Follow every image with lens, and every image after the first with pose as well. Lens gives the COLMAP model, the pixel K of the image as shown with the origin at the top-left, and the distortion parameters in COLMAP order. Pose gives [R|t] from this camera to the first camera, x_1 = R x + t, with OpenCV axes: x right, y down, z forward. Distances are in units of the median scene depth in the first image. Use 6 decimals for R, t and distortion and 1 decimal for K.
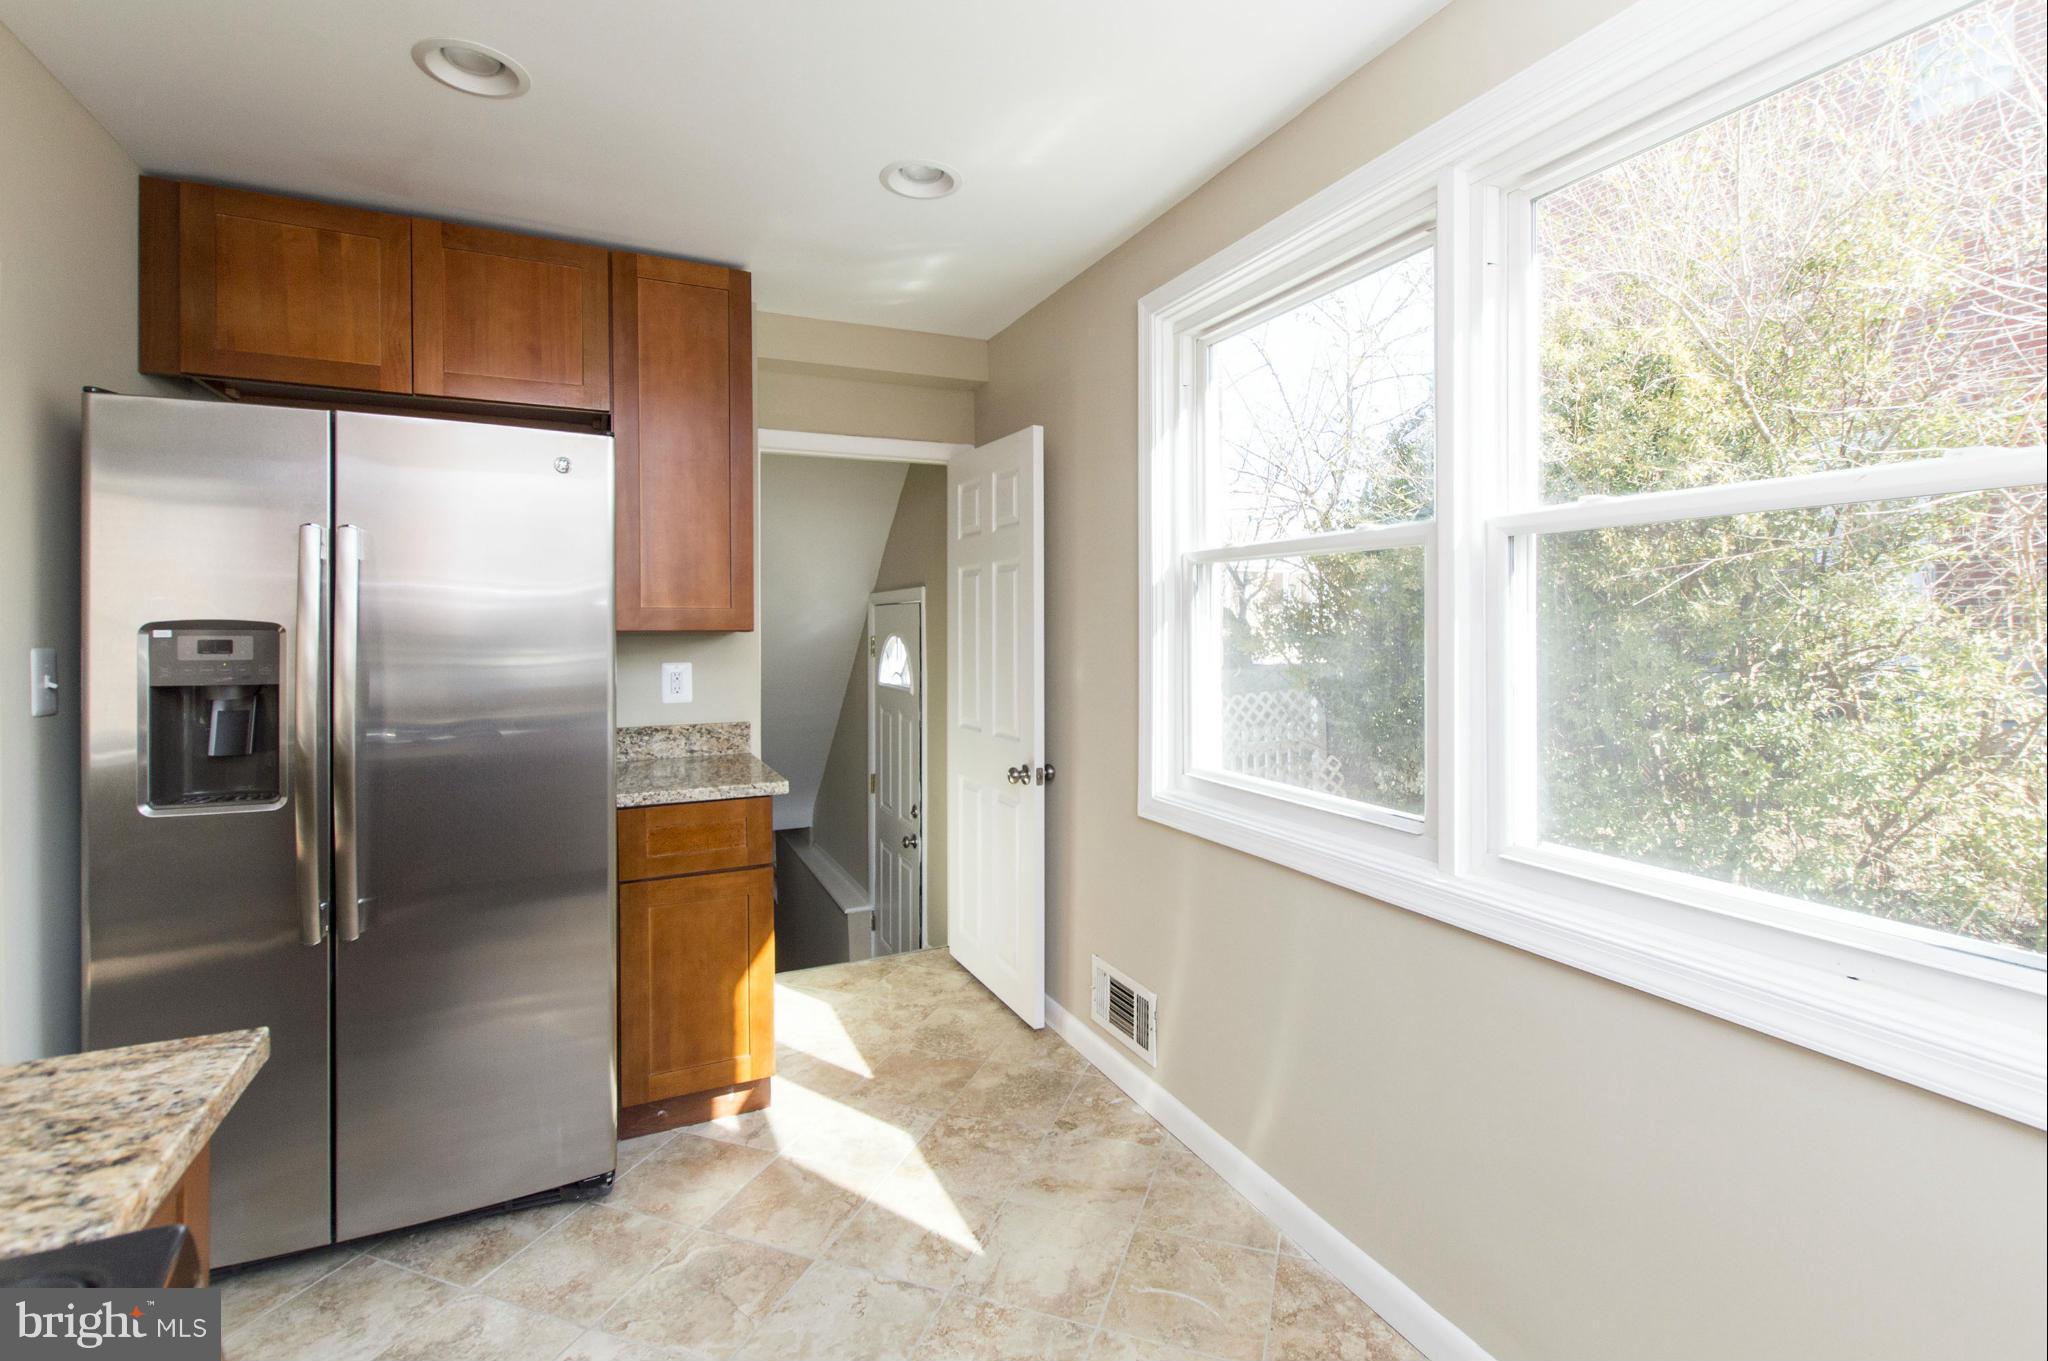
lens RADIAL K [[928.2, 0, 1074.4], [0, 928.2, 625.1], [0, 0, 1]] dist [0.001747, -0.003025]
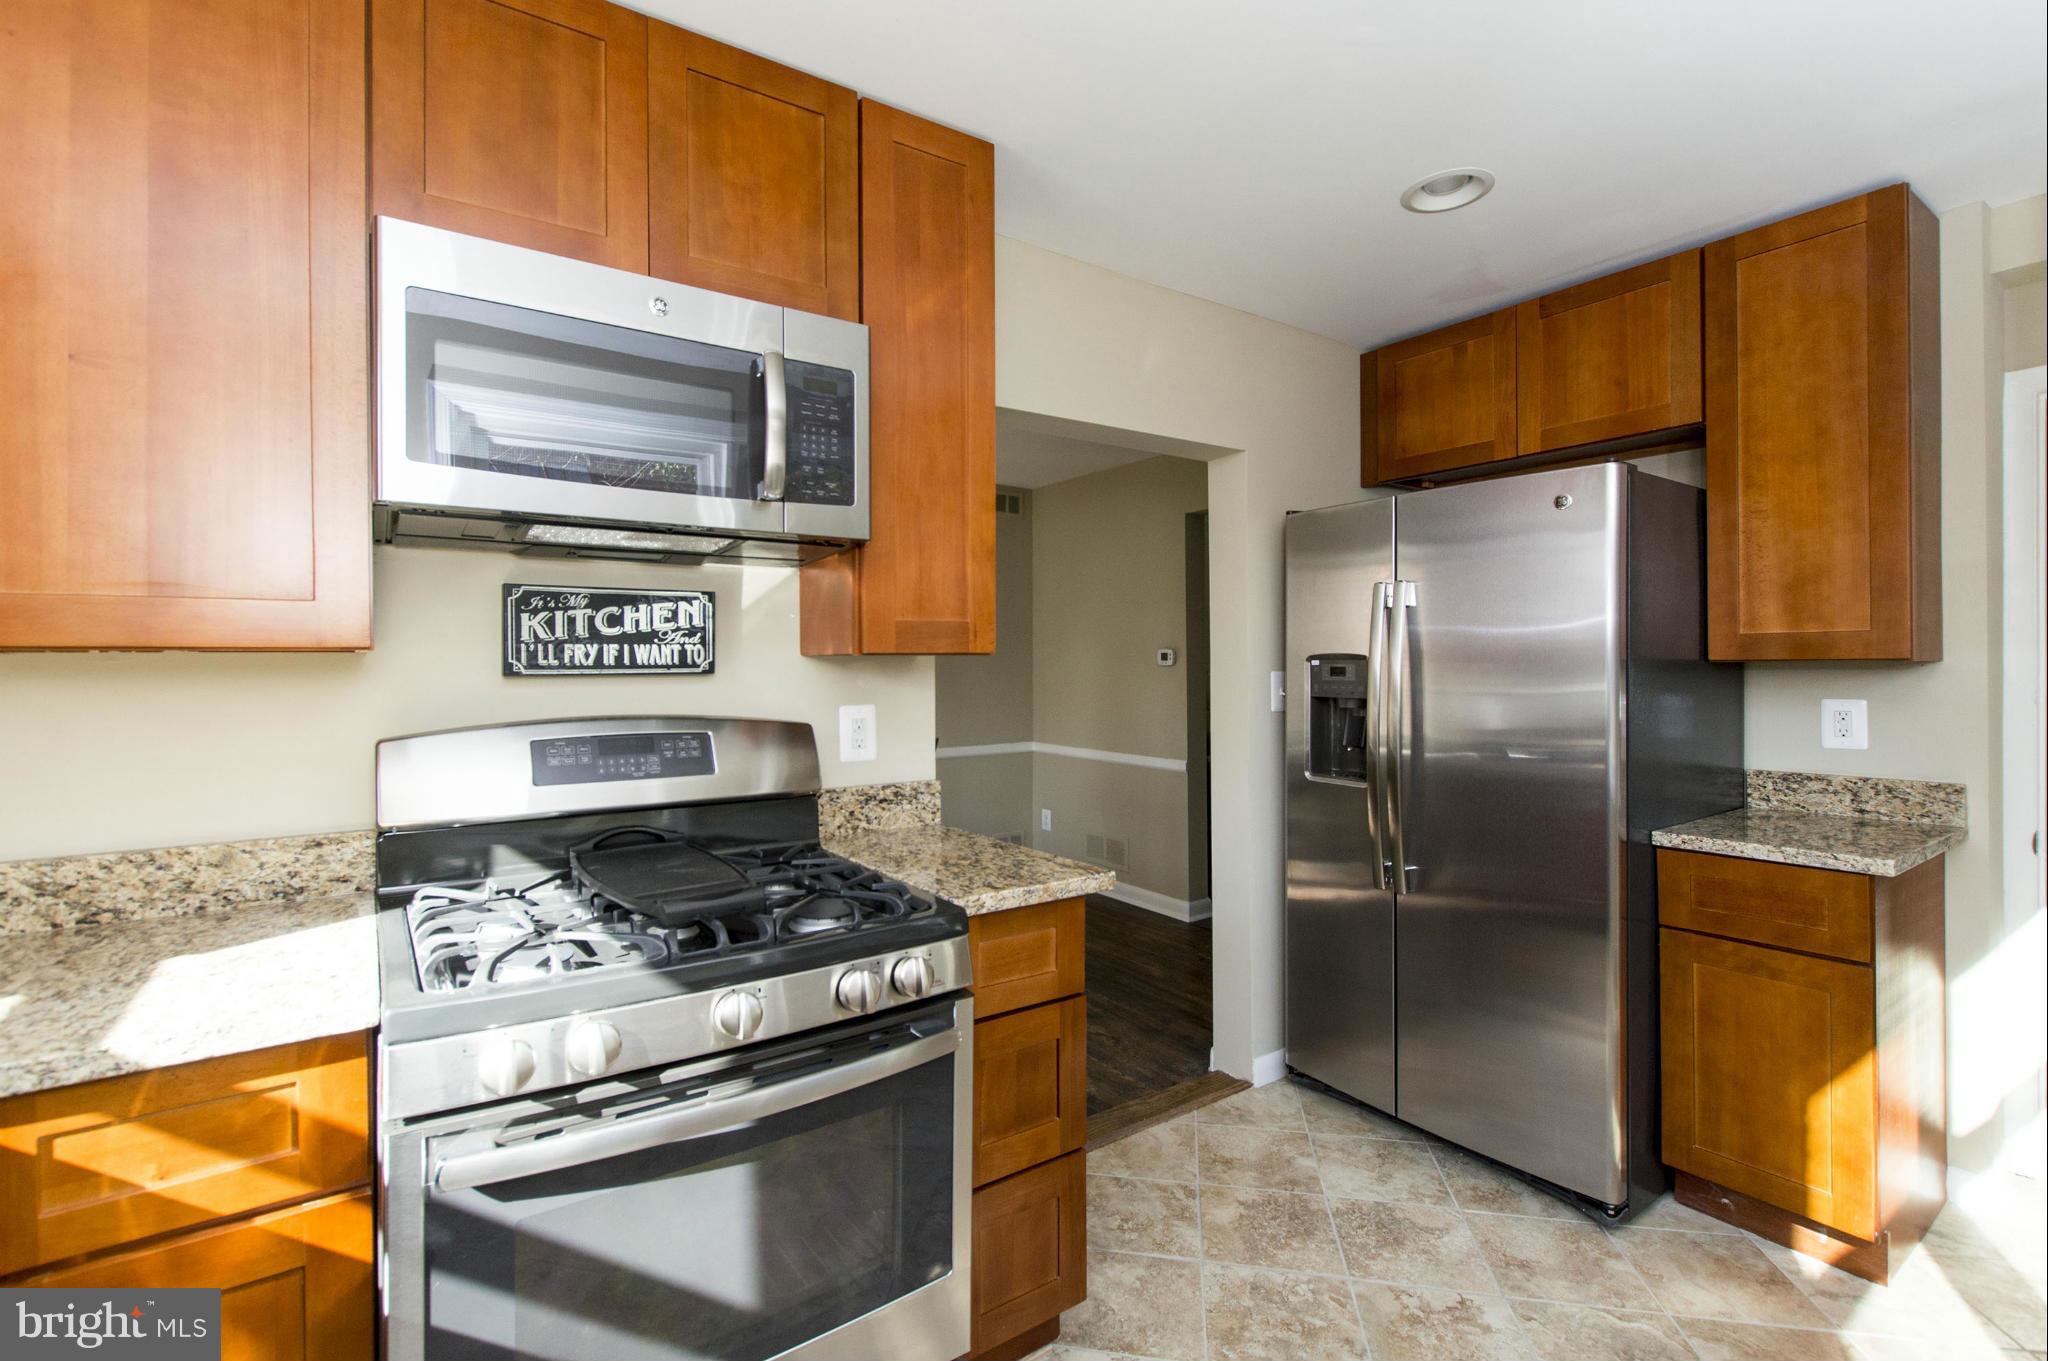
lens RADIAL K [[928.2, 0, 970.2], [0, 928.2, 662.4], [0, 0, 1]] dist [0.001747, -0.003025]
pose [[0.108882, -0.001004, -0.994054, 0.363714], [0.007239, 0.999974, -0.000217, 0.003874], [0.994028, -0.007173, 0.108887, 0.189918]]
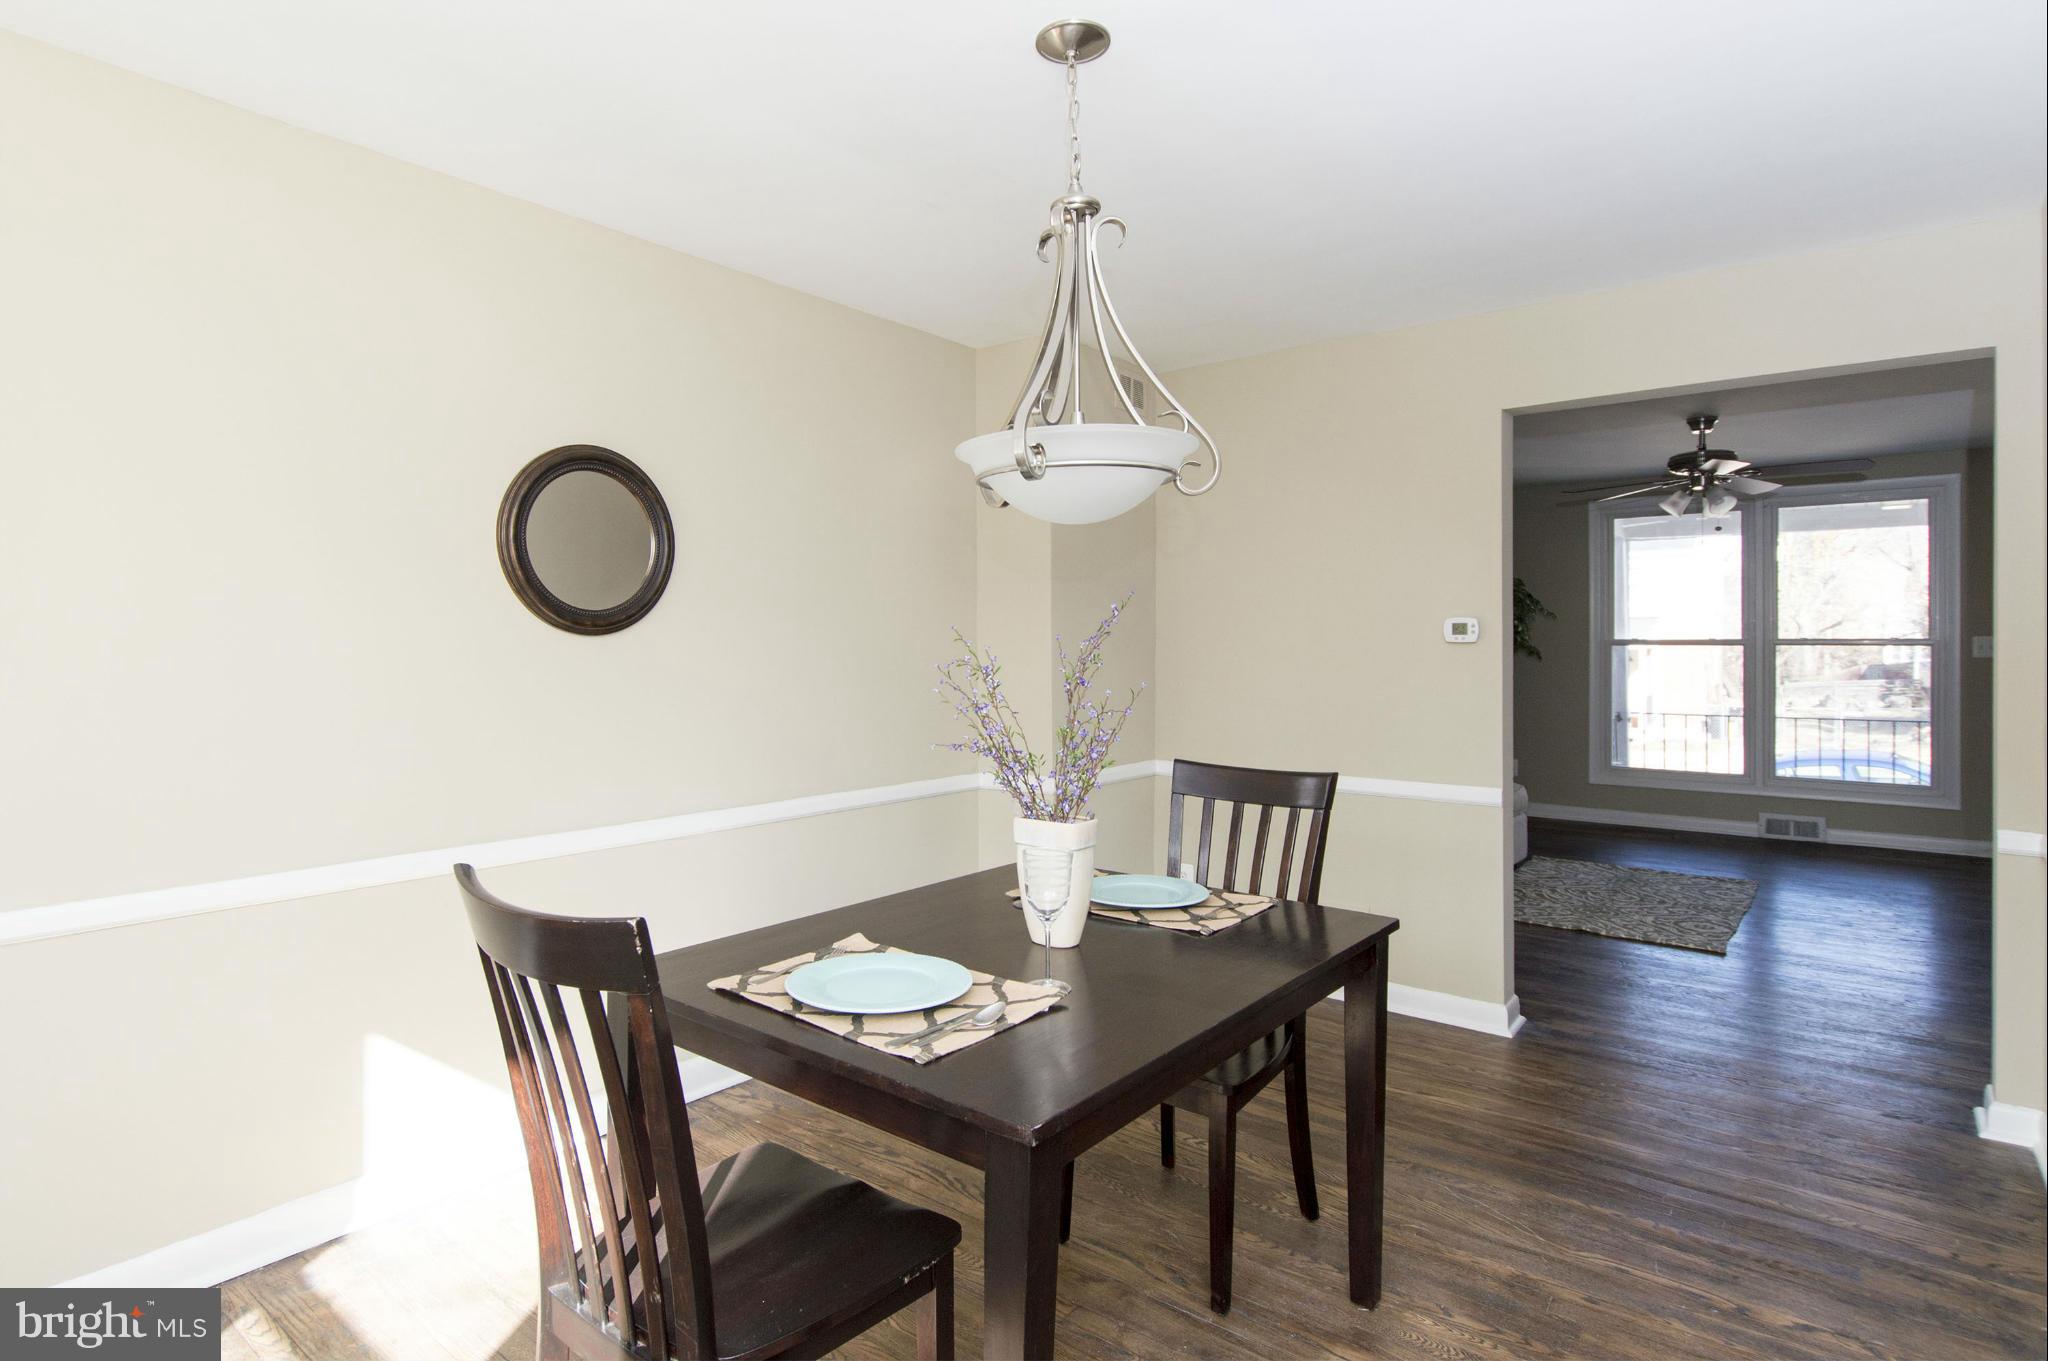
lens RADIAL K [[1100.2, 0, 998.4], [0, 1100.2, 638.9], [0, 0, 1]] dist [-0.000327, -0.001640]
pose [[0.399108, -0.004131, -0.916895, -0.435343], [-0.000496, 0.999989, -0.004721, 0.016294], [0.916904, 0.002339, 0.399102, -0.400983]]
